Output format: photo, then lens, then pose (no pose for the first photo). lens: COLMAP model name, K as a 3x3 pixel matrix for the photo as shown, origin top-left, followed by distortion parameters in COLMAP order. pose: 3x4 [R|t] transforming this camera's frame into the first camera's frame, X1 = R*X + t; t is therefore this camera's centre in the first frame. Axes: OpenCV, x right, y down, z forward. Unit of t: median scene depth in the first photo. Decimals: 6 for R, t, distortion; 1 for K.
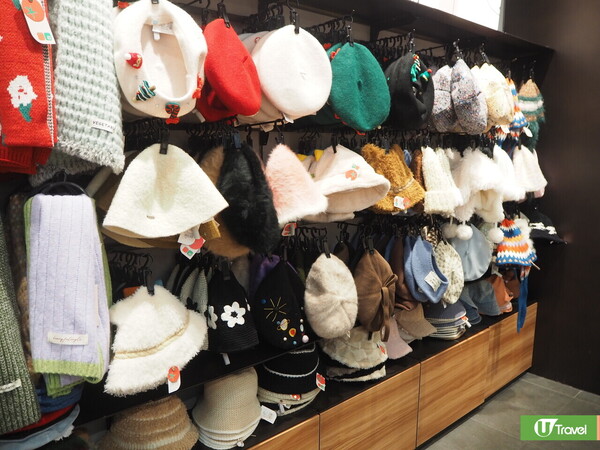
lens RADIAL K [[506.0, 0, 300.0], [0, 506.0, 225.2], [0, 0, 1]] dist [-0.053336, 0.020190]
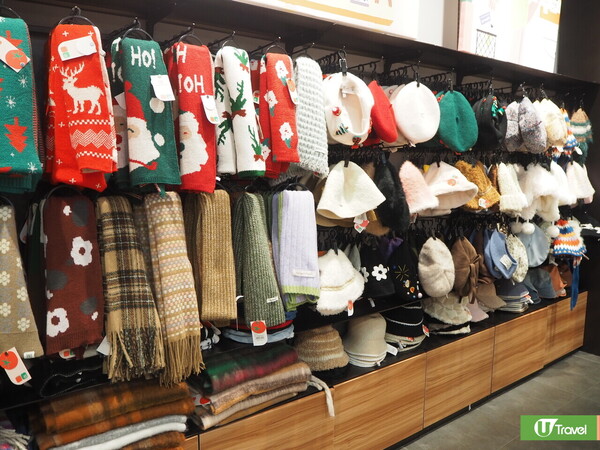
lens RADIAL K [[506.0, 0, 299.8], [0, 506.0, 224.9], [0, 0, 1]] dist [-0.053336, 0.020190]
pose [[0.996423, 0.008115, -0.084114, -0.200362], [-0.010733, 0.999471, -0.030713, 0.067865], [0.083820, 0.031506, 0.995983, -0.442824]]
